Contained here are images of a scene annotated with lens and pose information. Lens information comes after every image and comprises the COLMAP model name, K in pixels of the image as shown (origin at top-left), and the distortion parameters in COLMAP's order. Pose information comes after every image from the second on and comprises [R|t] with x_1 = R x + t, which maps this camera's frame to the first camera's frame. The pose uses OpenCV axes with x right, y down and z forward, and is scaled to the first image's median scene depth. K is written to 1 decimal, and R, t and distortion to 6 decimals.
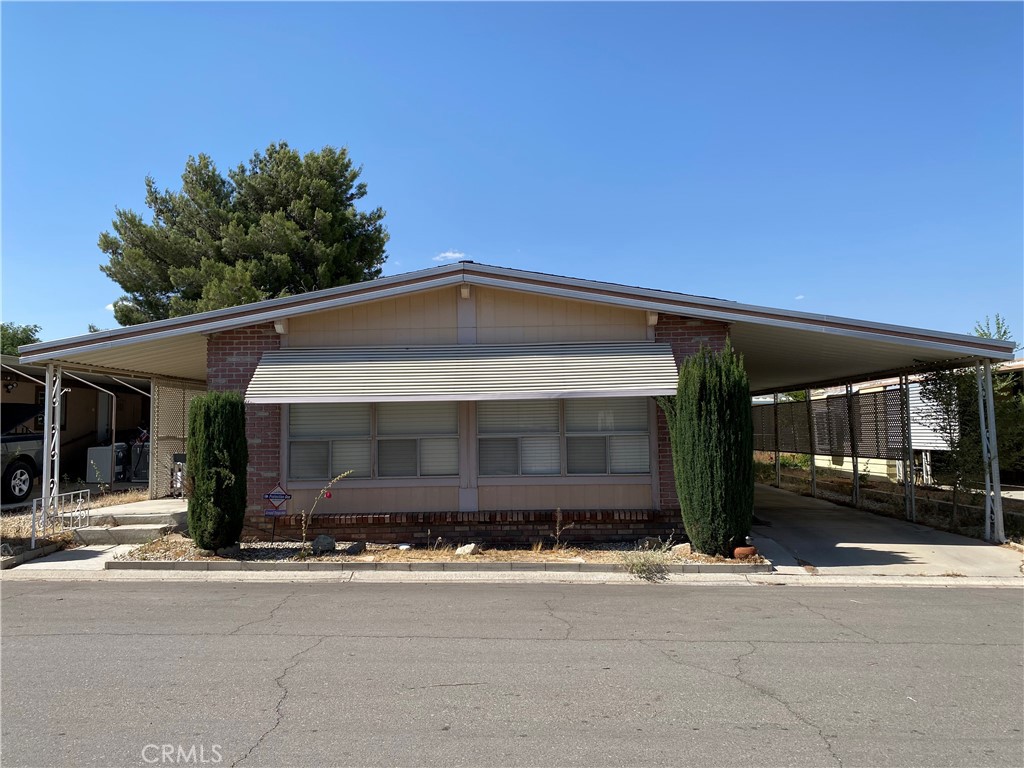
lens RADIAL K [[763.3, 0, 512.0], [0, 763.3, 384.0], [0, 0, 1]] dist [0.104703, -0.227044]
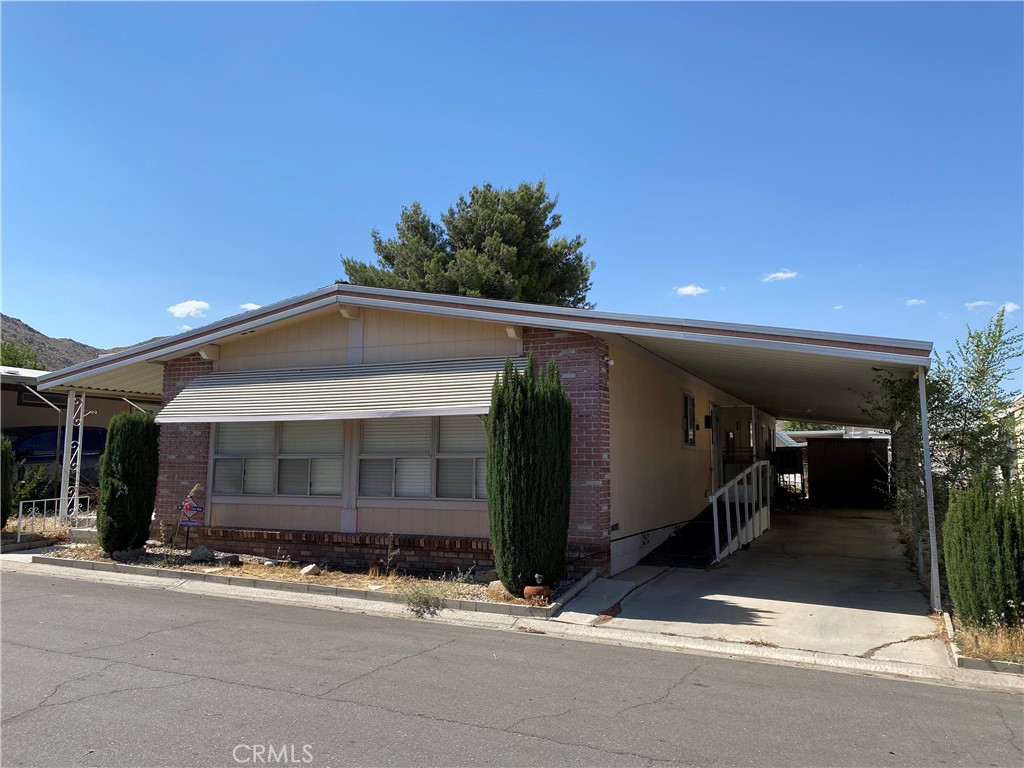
lens RADIAL K [[772.3, 0, 512.8], [0, 772.3, 373.7], [0, 0, 1]] dist [0.112039, -0.224284]
pose [[0.925451, -0.021930, -0.378231, 0.526578], [0.002825, 0.998695, -0.050993, 0.013092], [0.378856, 0.046123, 0.924306, 0.138662]]
